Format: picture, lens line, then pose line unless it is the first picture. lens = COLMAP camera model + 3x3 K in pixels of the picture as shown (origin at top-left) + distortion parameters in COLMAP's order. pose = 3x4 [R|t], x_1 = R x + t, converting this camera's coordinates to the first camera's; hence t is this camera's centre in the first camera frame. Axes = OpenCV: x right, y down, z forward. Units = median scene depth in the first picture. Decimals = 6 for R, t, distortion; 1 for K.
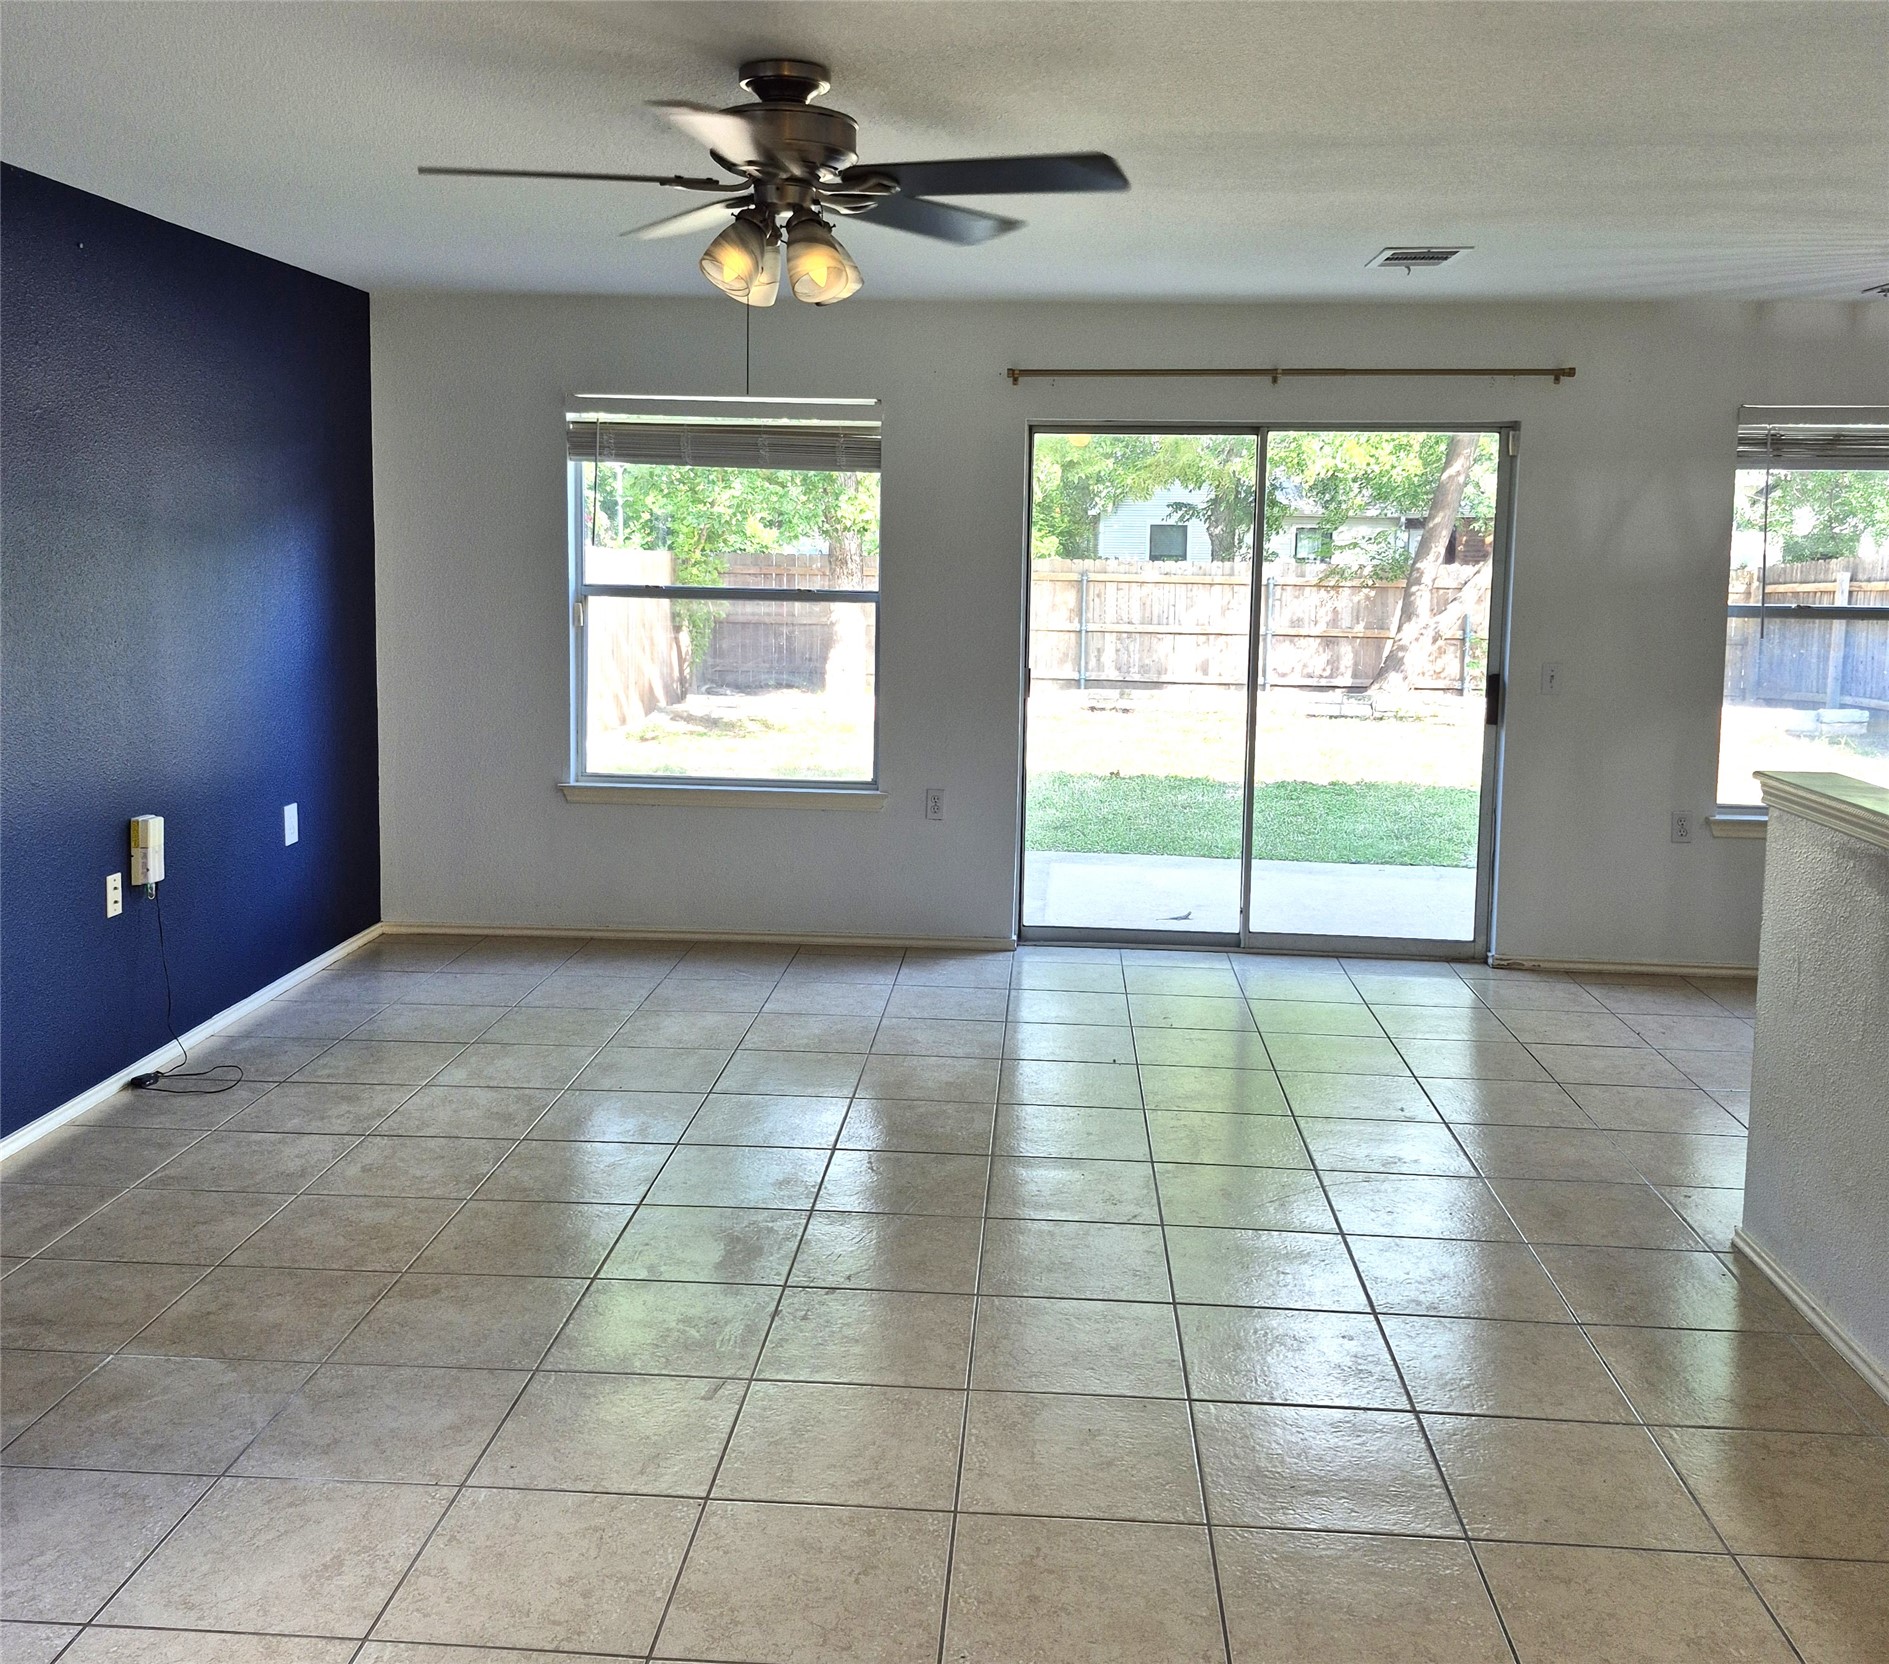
lens RADIAL K [[1737.7, 0, 942.5], [0, 1737.7, 779.6], [0, 0, 1]] dist [0.059266, -0.006421]
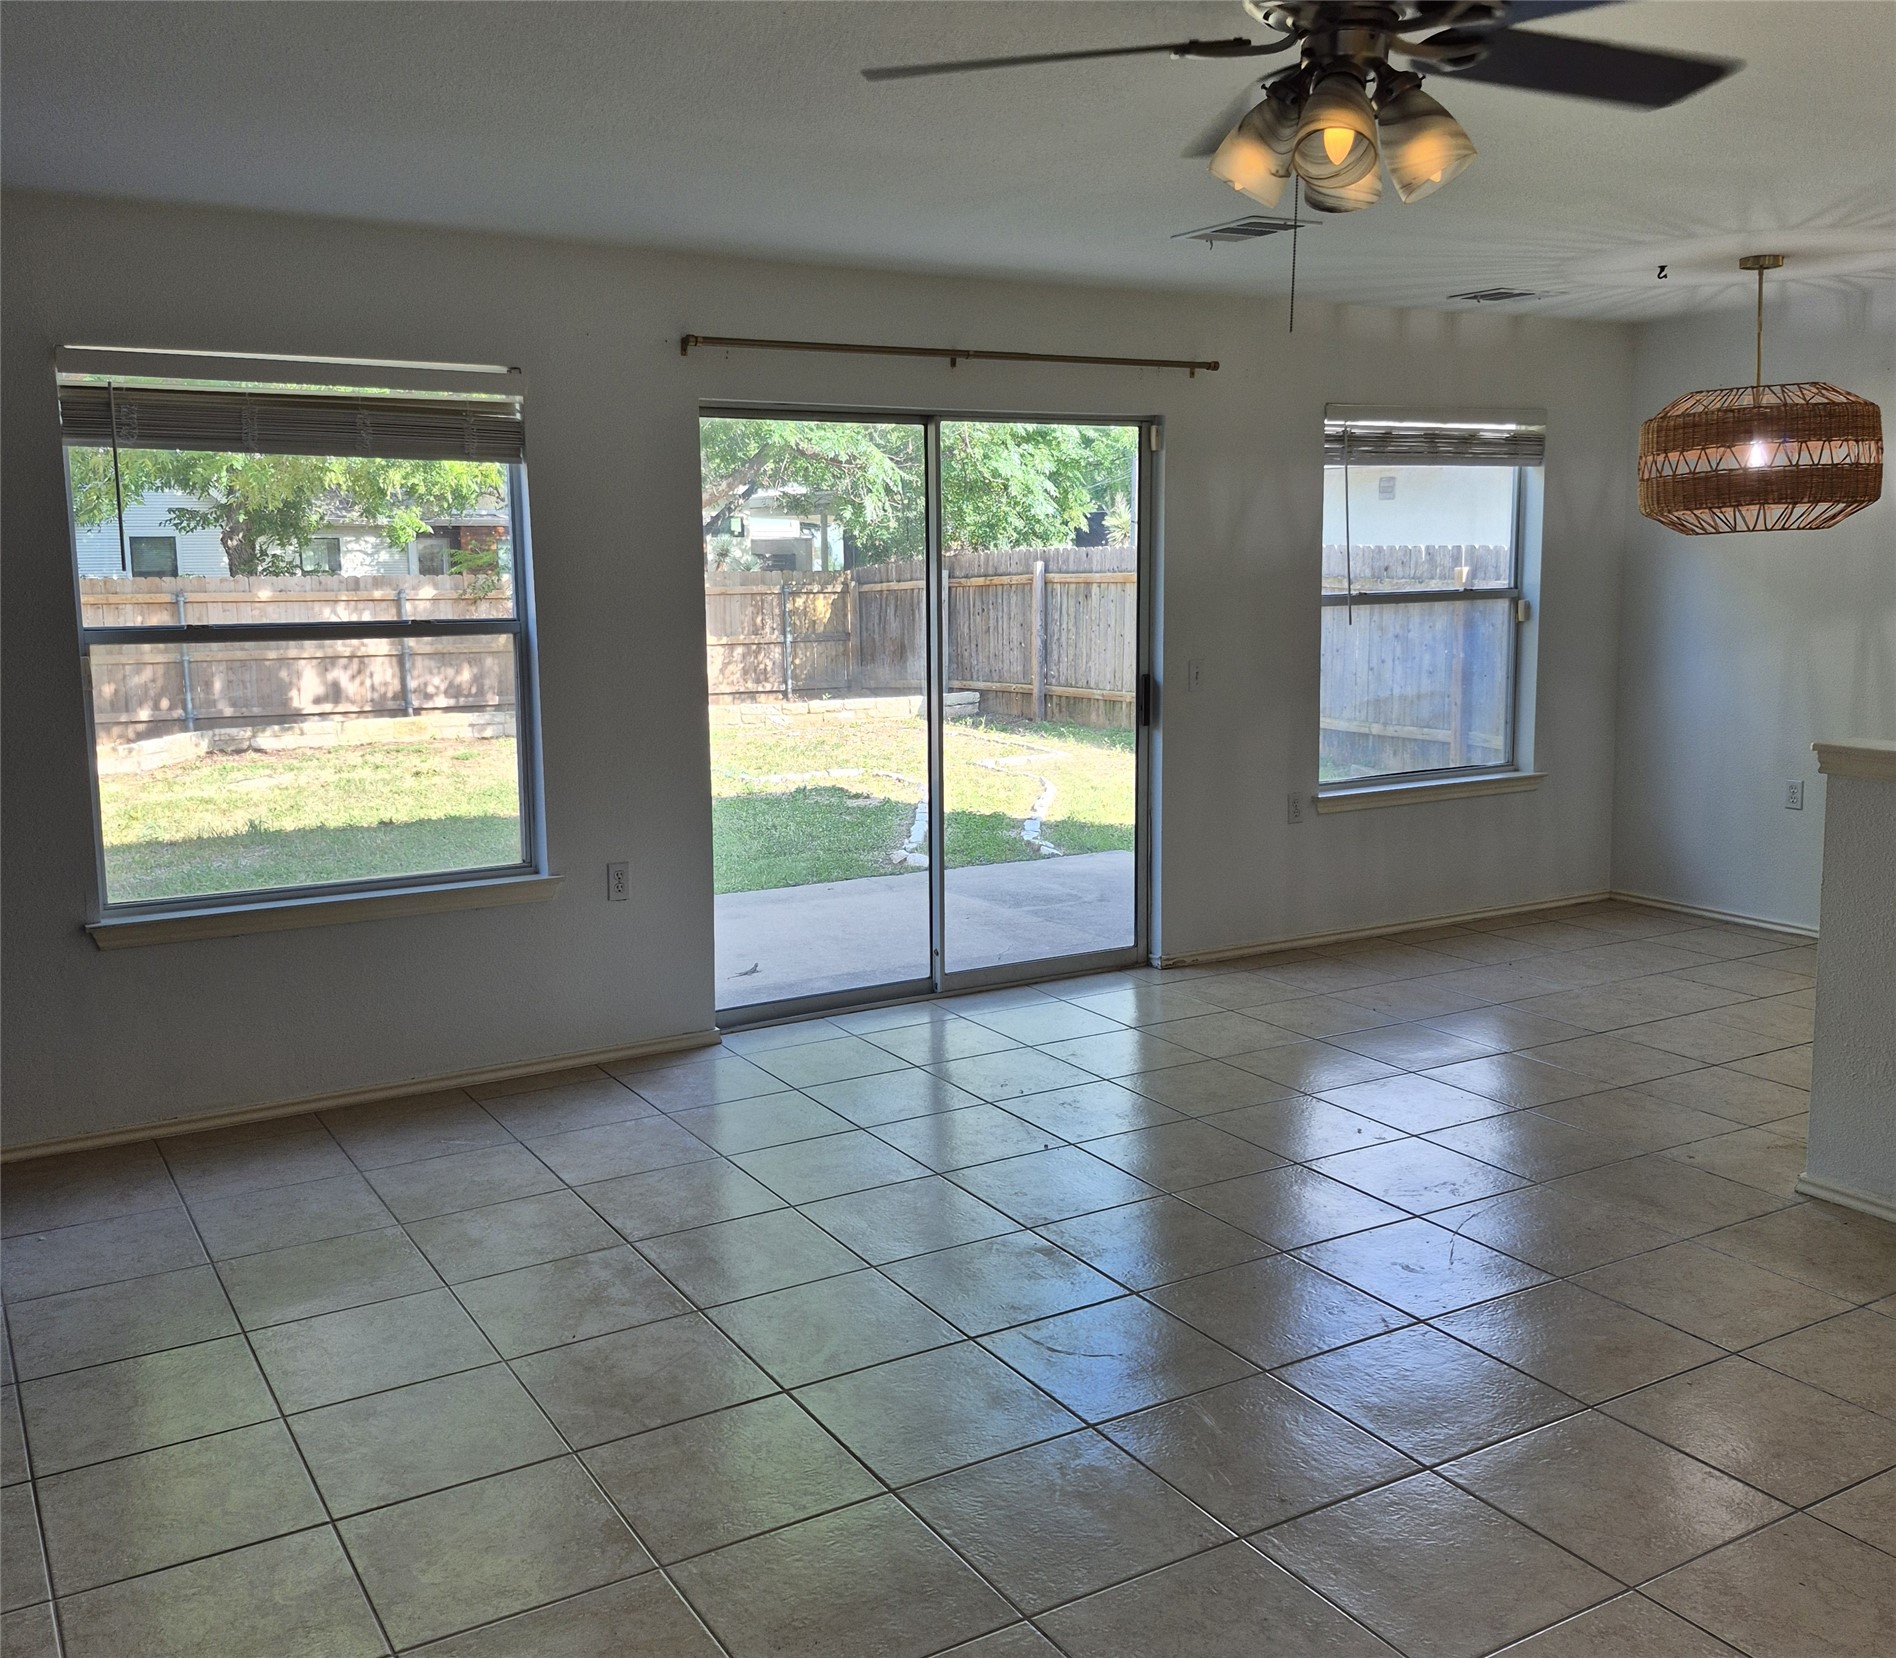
lens RADIAL K [[1728.7, 0, 948.0], [0, 1728.7, 829.0], [0, 0, 1]] dist [0.154467, -0.338038]
pose [[0.817725, -0.116628, 0.563670, -0.333910], [0.103880, 0.993080, 0.054777, -0.038652], [-0.566159, 0.013761, 0.824181, 0.257114]]
